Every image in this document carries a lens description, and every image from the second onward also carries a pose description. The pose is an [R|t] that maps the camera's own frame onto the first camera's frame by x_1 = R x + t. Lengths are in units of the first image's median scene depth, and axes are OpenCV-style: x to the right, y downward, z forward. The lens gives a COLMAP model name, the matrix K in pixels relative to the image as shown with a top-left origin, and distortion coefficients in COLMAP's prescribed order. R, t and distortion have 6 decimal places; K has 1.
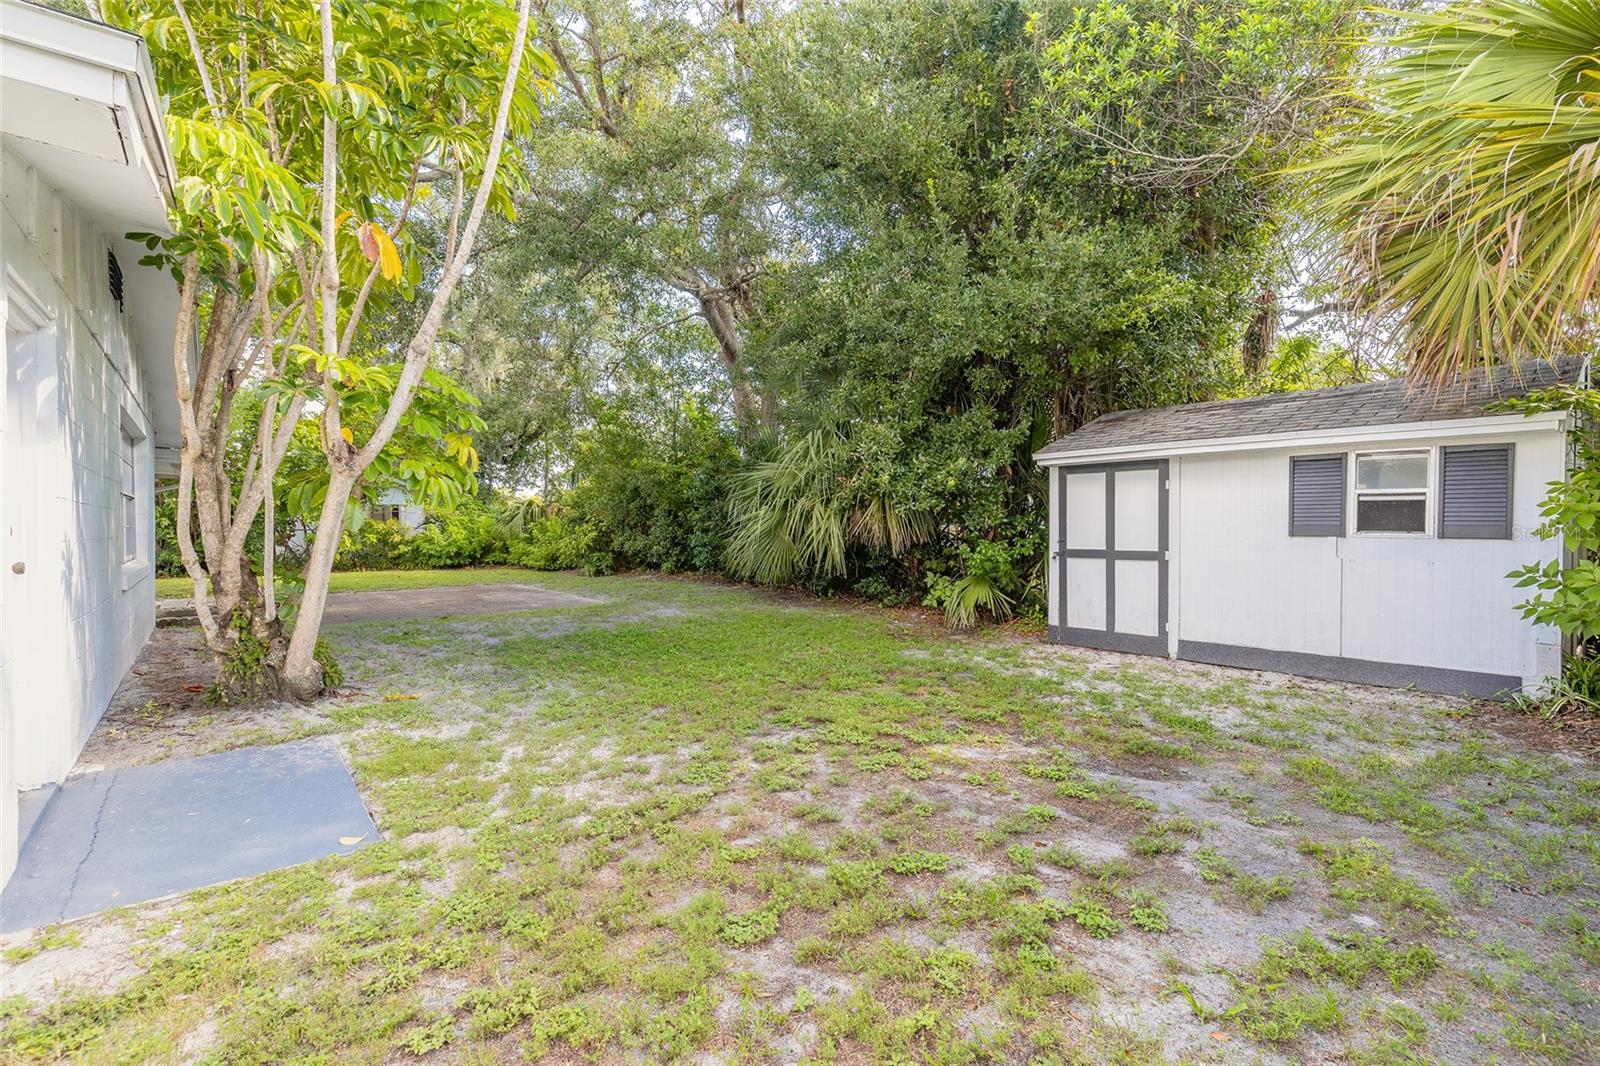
lens RADIAL K [[731.0, 0, 804.0], [0, 731.0, 534.4], [0, 0, 1]] dist [0.003594, 0.000358]
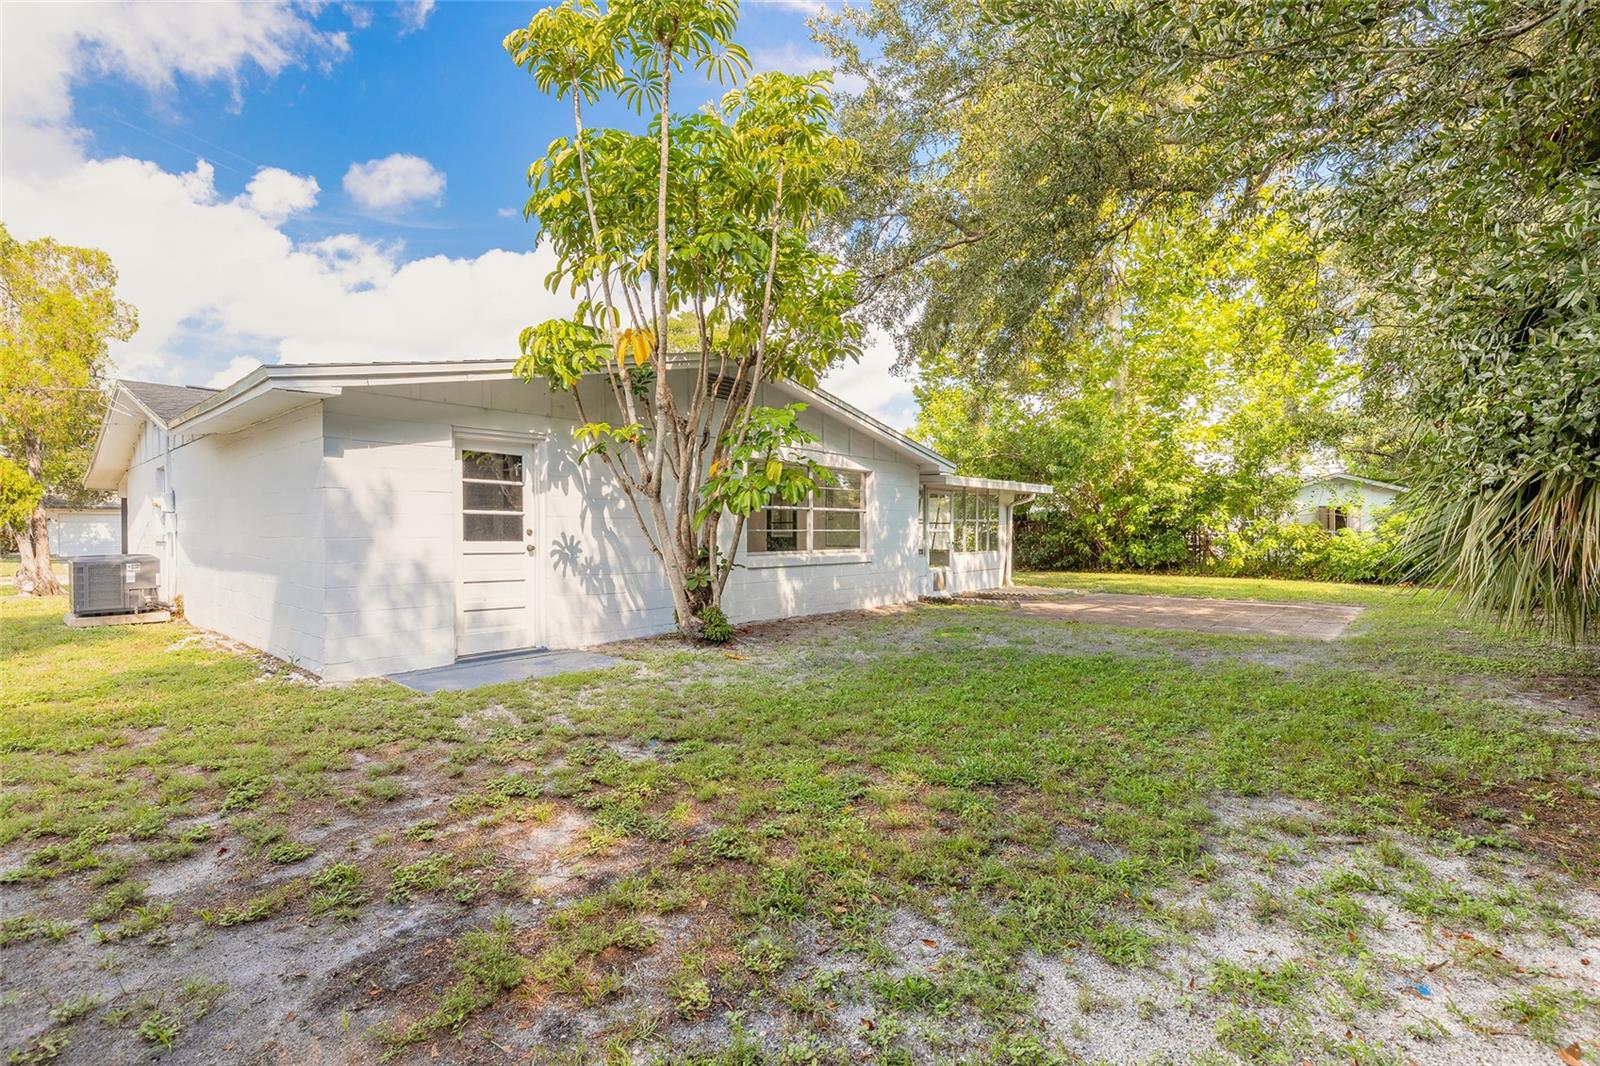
lens RADIAL K [[731.0, 0, 802.0], [0, 731.0, 531.9], [0, 0, 1]] dist [0.003594, 0.000358]
pose [[0.149250, 0.000643, -0.988799, 1.084482], [-0.010560, 0.999944, -0.000944, -0.013215], [0.988743, 0.010583, 0.149249, 1.238021]]
